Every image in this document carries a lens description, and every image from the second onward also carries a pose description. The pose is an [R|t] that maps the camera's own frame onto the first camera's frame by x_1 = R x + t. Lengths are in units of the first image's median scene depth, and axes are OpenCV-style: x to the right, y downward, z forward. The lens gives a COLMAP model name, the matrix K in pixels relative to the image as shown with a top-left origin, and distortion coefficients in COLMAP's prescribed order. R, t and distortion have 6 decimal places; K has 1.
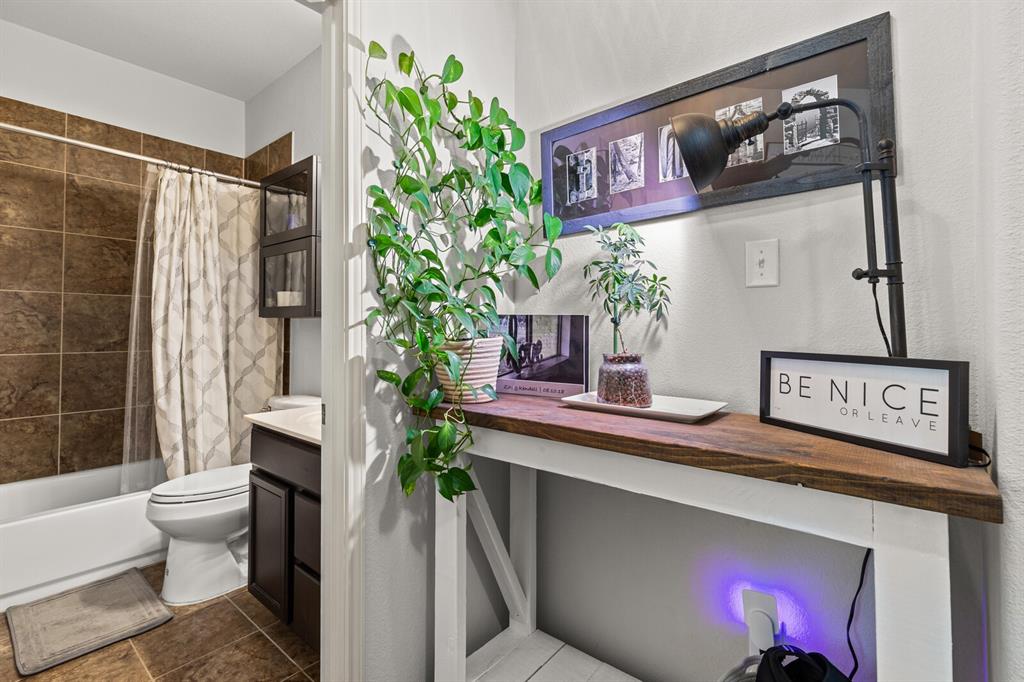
lens RADIAL K [[474.9, 0, 514.9], [0, 474.9, 318.1], [0, 0, 1]] dist [0.001003, 0.001002]
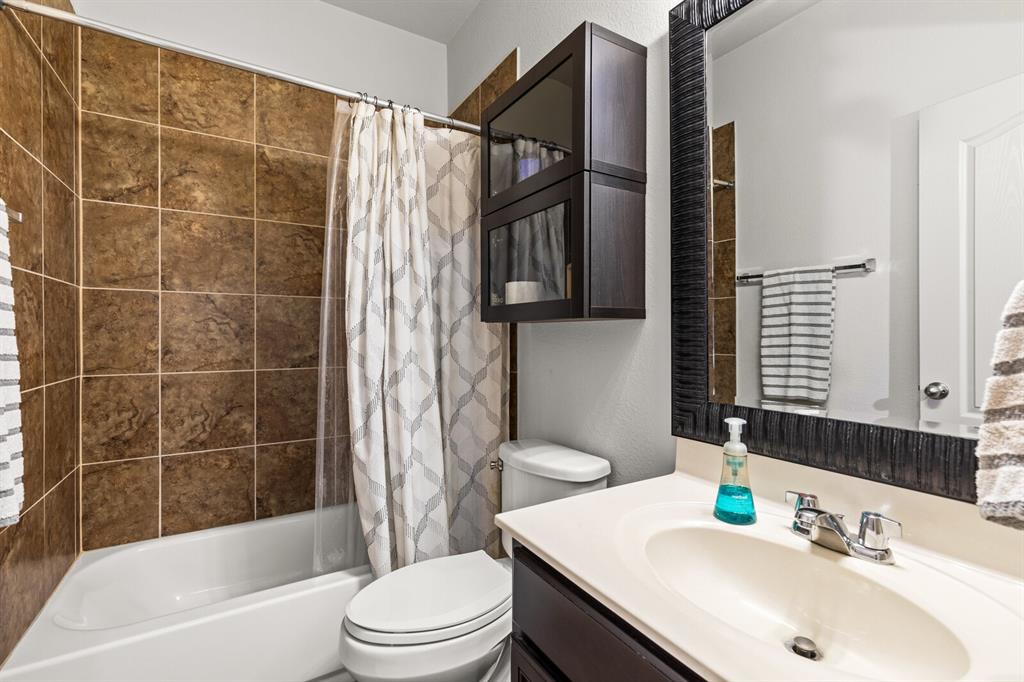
lens RADIAL K [[465.3, 0, 513.7], [0, 465.3, 330.3], [0, 0, 1]] dist [0.002776, 0.000213]
pose [[0.946348, -0.008477, -0.323039, -0.291856], [0.012407, 0.999872, 0.010107, 0.004387], [0.322912, -0.013573, 0.946332, 0.405997]]
